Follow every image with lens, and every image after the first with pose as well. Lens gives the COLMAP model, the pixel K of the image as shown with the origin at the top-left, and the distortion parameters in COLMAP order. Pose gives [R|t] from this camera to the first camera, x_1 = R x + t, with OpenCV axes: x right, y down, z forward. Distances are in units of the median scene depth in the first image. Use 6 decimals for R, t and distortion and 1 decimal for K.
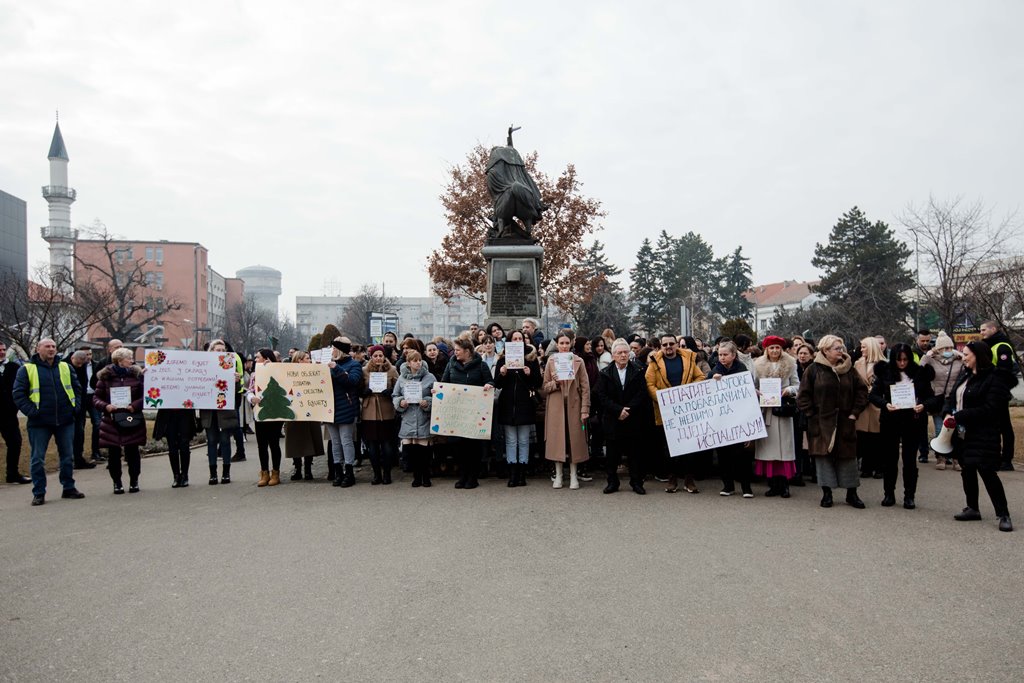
lens RADIAL K [[711.3, 0, 513.9], [0, 711.3, 346.9], [0, 0, 1]] dist [0.014546, 0.000863]
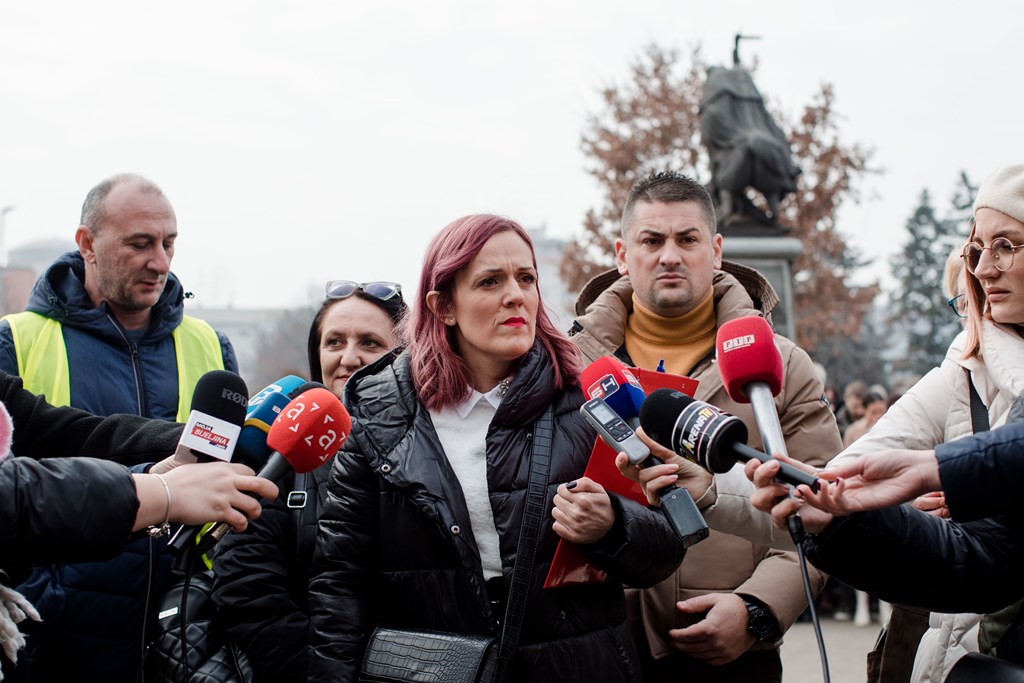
lens RADIAL K [[1547.2, 0, 510.8], [0, 1547.2, 339.0], [0, 0, 1]] dist [-0.040217, 0.000000]
pose [[0.996852, 0.017824, -0.077253, -0.061698], [-0.021760, 0.998492, -0.050408, 0.005499], [0.076238, 0.051930, 0.995736, -0.176867]]
